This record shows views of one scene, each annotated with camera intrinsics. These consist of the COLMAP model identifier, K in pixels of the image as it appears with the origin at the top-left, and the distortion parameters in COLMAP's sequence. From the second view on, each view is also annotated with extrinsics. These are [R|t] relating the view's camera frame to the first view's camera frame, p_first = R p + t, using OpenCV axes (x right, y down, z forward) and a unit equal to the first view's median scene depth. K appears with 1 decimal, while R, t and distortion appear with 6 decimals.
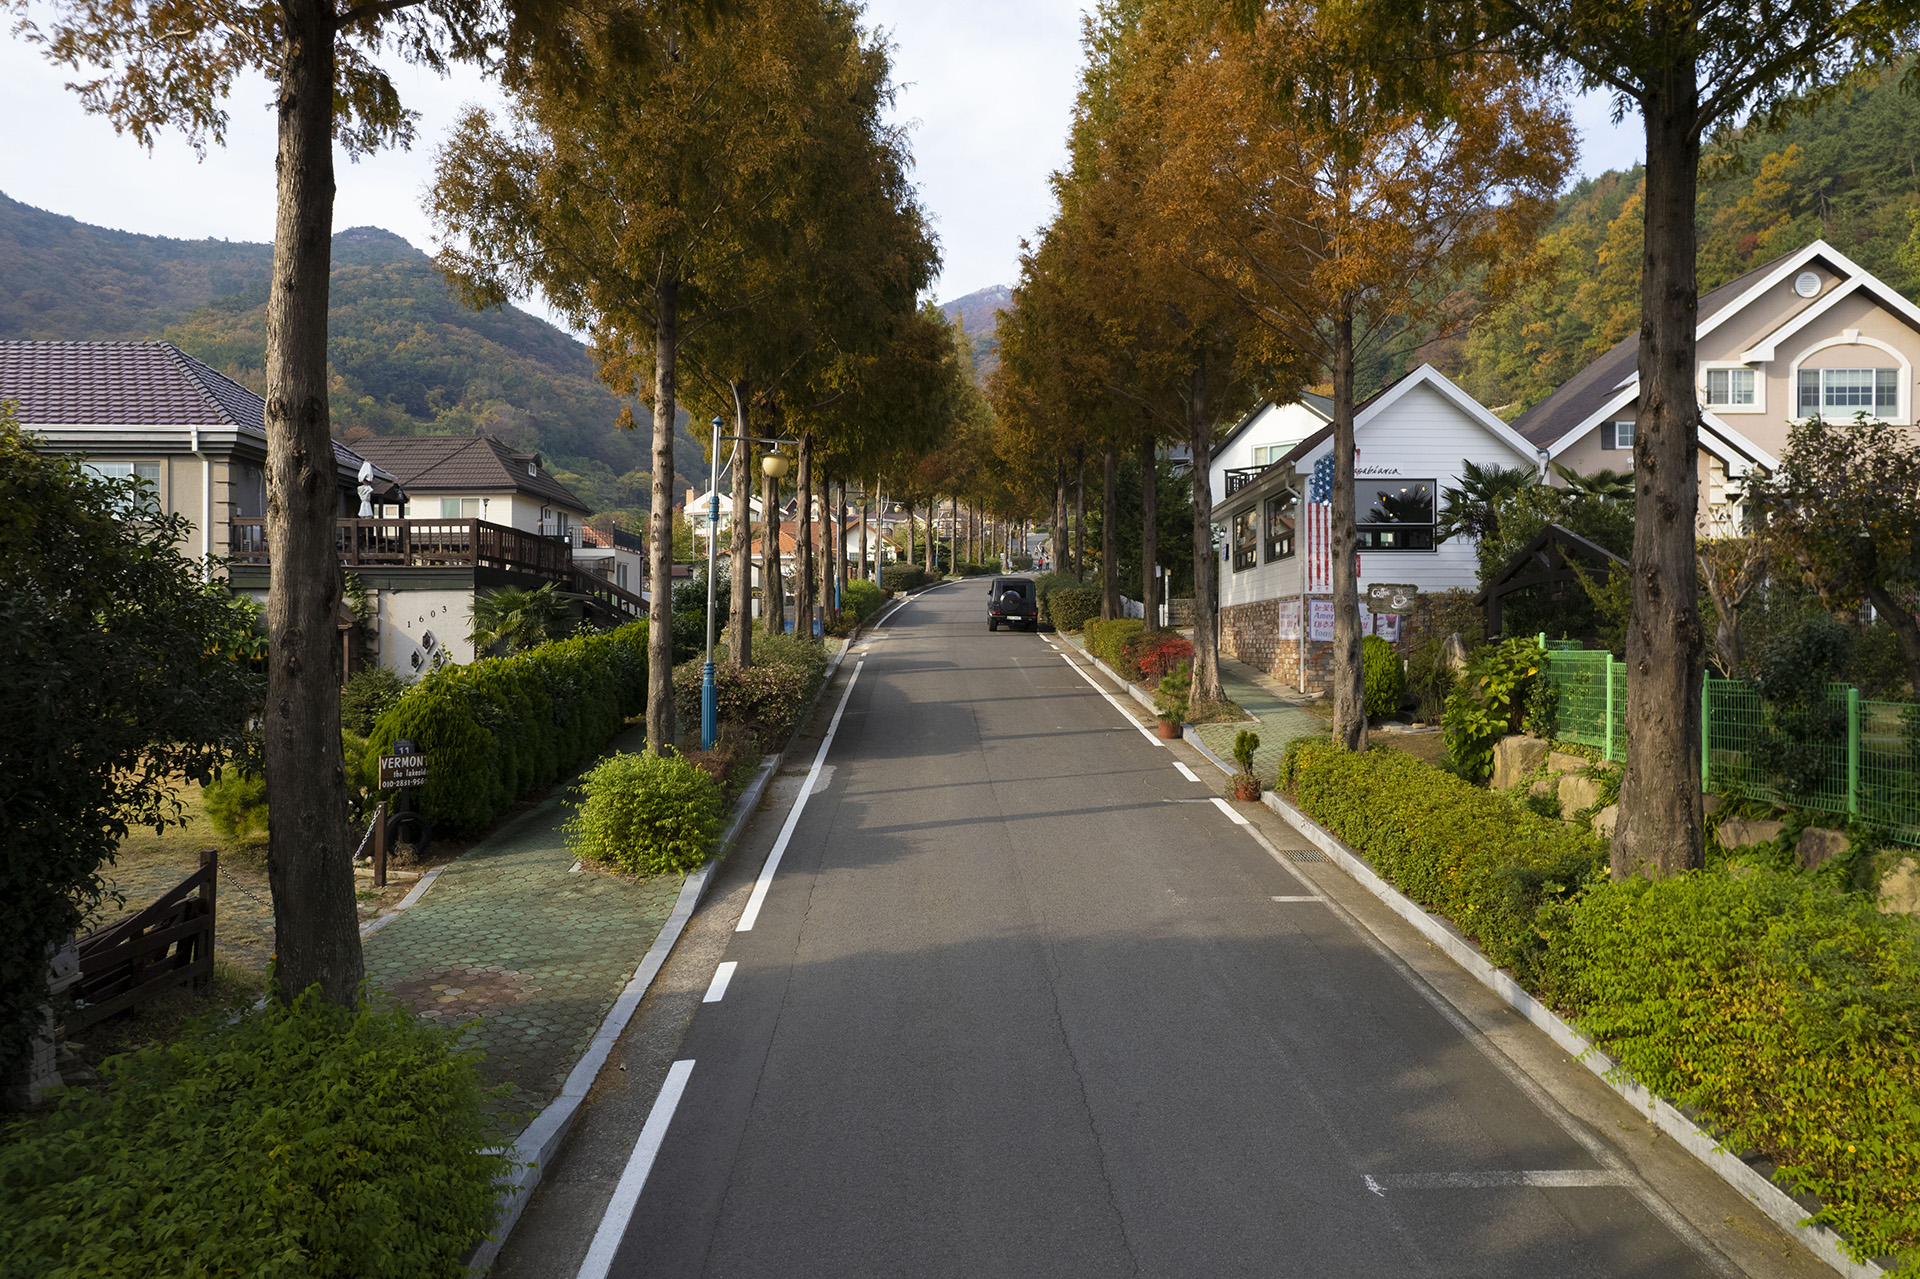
lens RADIAL K [[1229.5, 0, 947.1], [0, 1229.5, 649.3], [0, 0, 1]] dist [-0.075839, 0.065883]
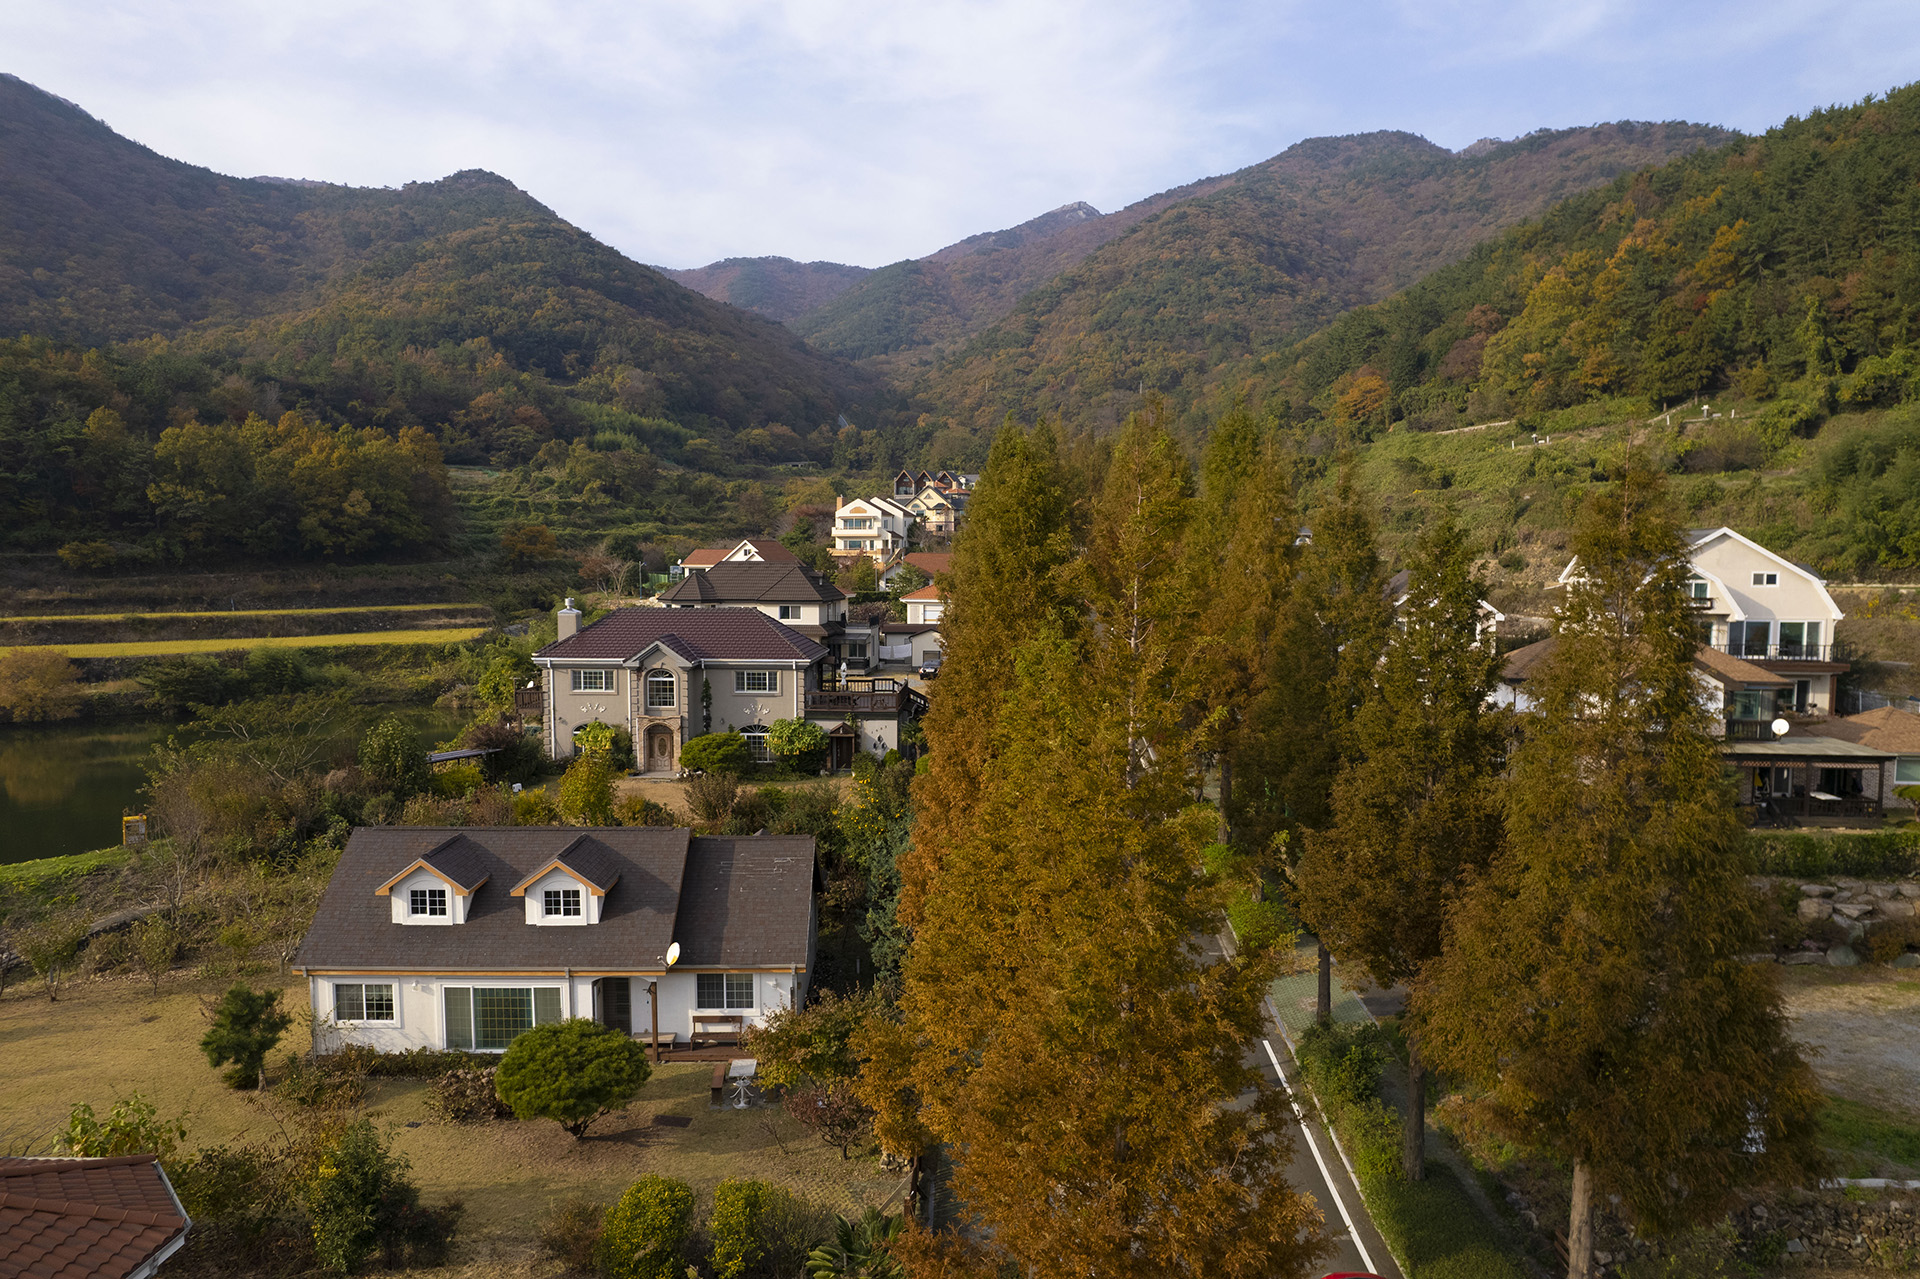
lens RADIAL K [[1229.5, 0, 947.1], [0, 1229.5, 649.3], [0, 0, 1]] dist [-0.075839, 0.065883]
pose [[0.998030, 0.007098, -0.062331, -0.016451], [-0.002618, 0.997424, 0.071680, -0.056815], [0.062679, -0.071375, 0.995478, -0.236324]]
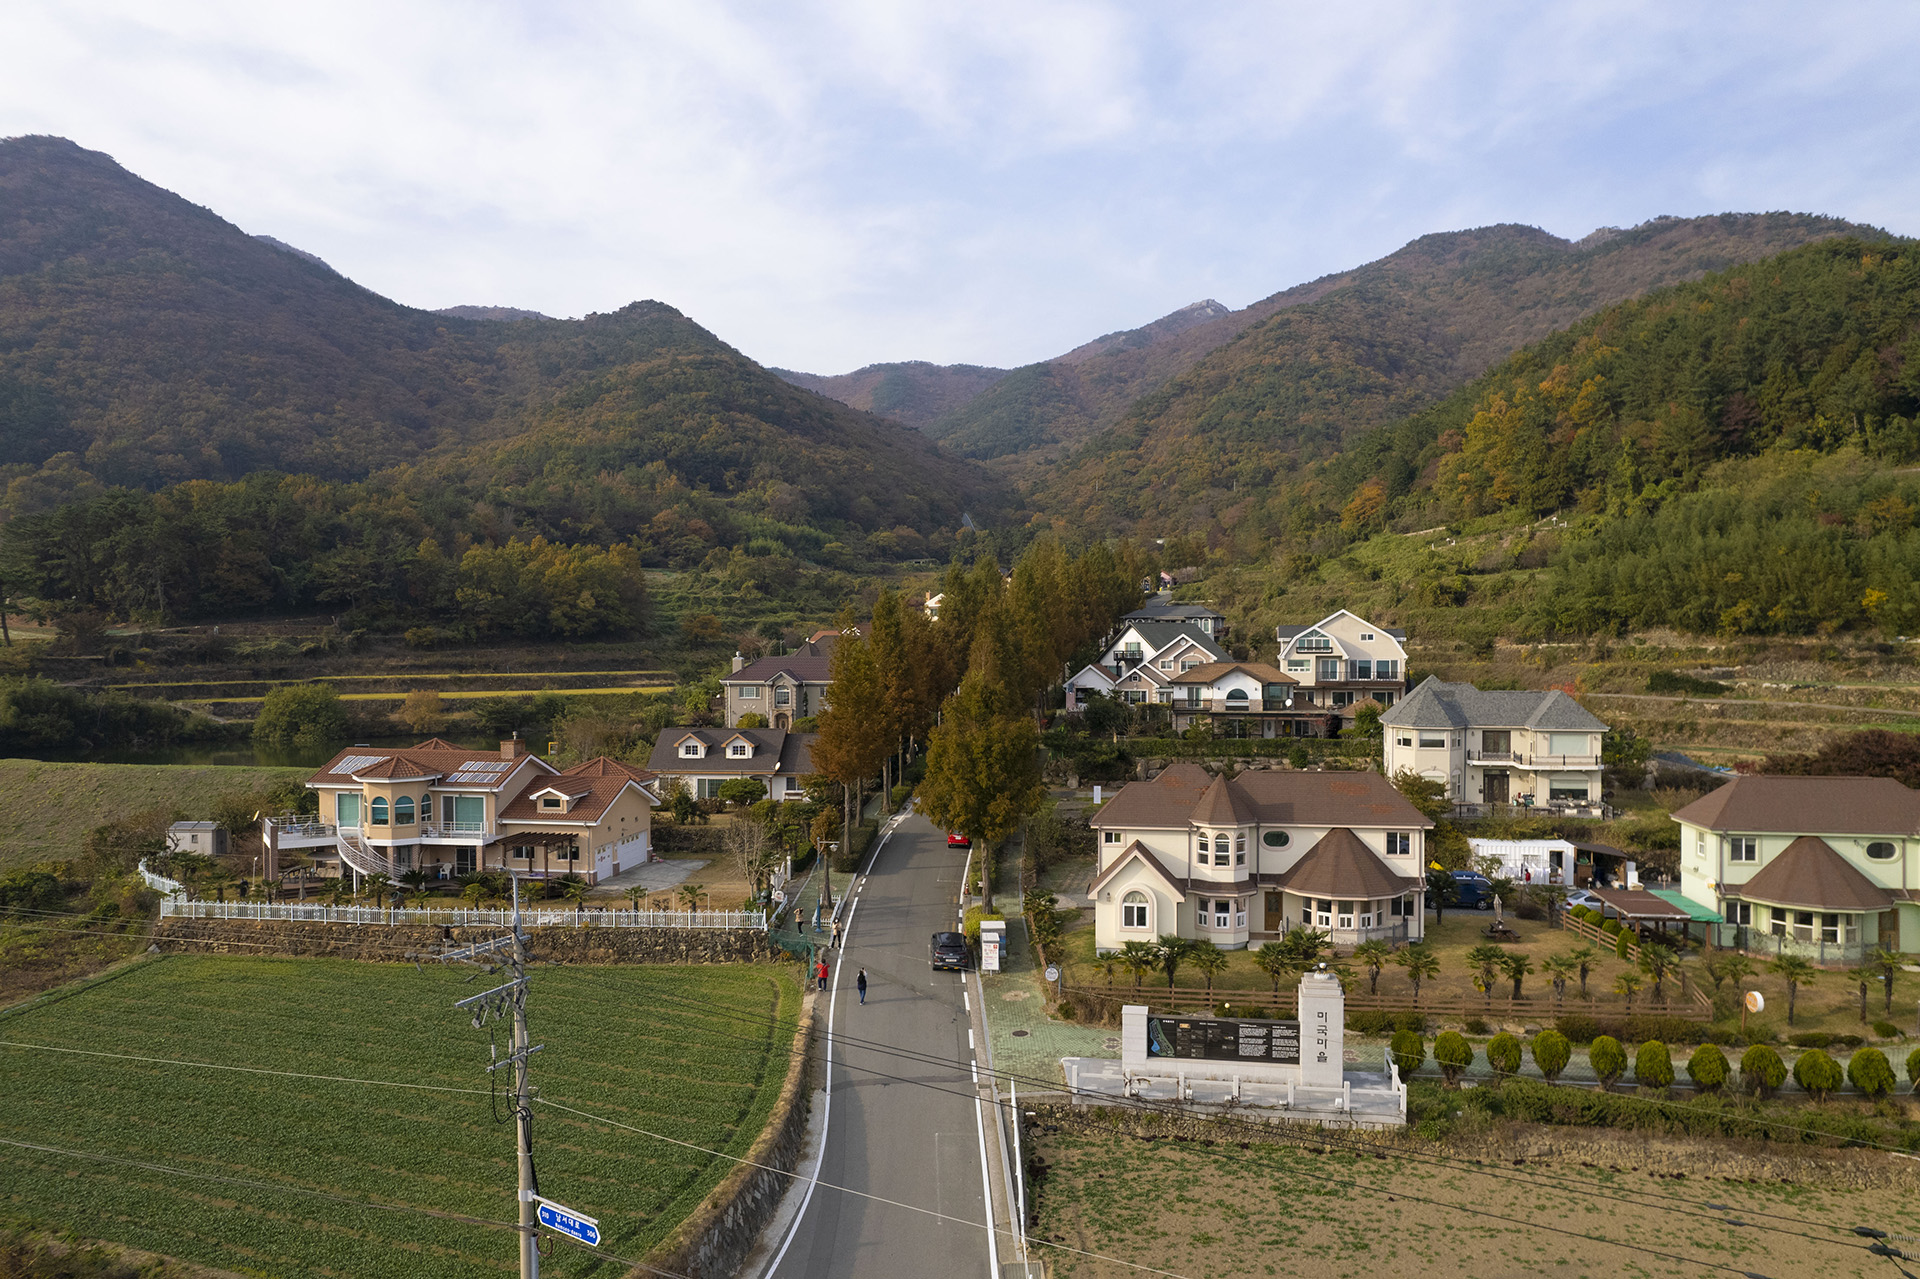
lens RADIAL K [[1229.5, 0, 947.1], [0, 1229.5, 649.3], [0, 0, 1]] dist [-0.075839, 0.065883]
pose [[0.983589, -0.003200, -0.180396, 0.109597], [0.003411, 0.999994, 0.000861, -0.046274], [0.180392, -0.001462, 0.983594, -0.596734]]
